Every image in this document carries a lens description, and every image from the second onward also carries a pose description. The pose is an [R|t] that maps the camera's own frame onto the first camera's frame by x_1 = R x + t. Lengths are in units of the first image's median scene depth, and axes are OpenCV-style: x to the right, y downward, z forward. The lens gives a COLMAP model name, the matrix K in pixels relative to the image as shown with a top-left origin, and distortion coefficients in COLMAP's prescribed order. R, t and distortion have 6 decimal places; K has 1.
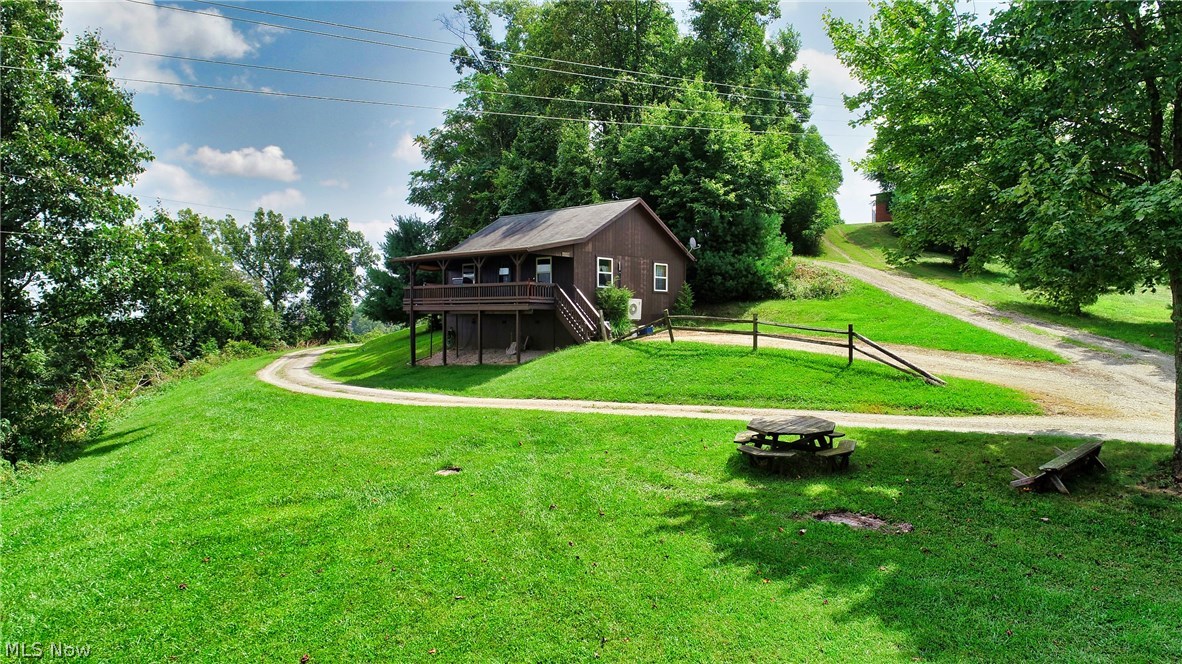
lens RADIAL K [[804.0, 0, 586.4], [0, 804.0, 333.2], [0, 0, 1]] dist [-0.003580, 0.000025]
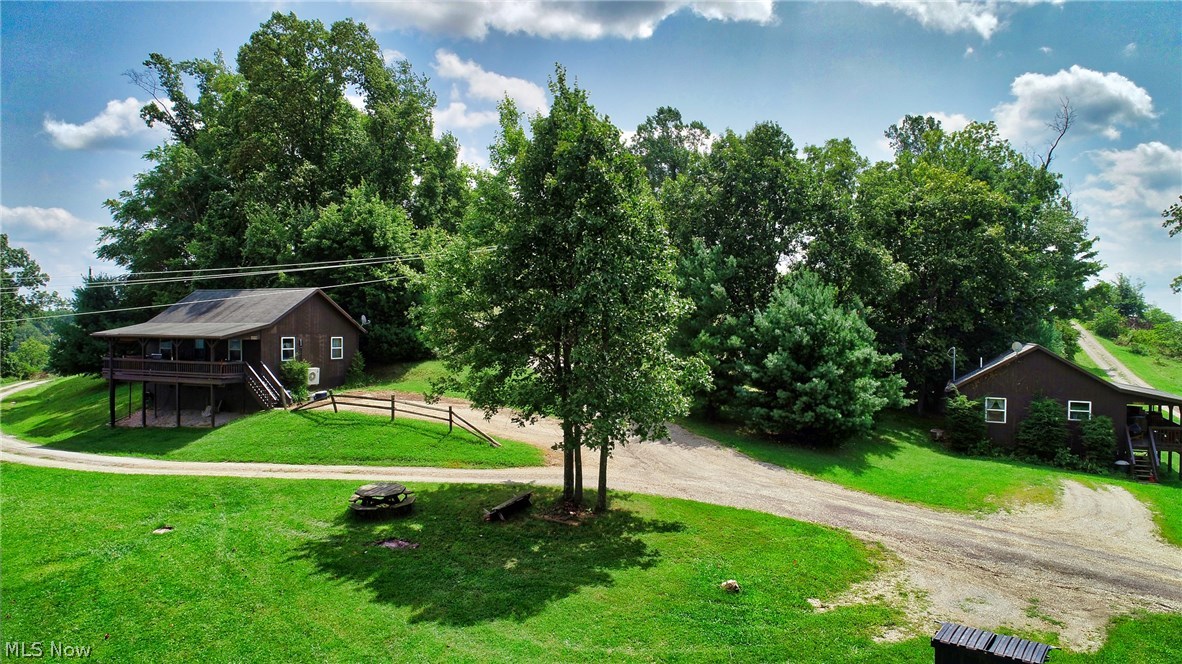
lens RADIAL K [[804.0, 0, 592.8], [0, 804.0, 337.0], [0, 0, 1]] dist [-0.003580, 0.000025]
pose [[0.936849, -0.005158, 0.349695, 0.030917], [0.004730, 0.999987, 0.002077, -0.095796], [-0.349701, -0.000292, 0.936861, -0.354593]]
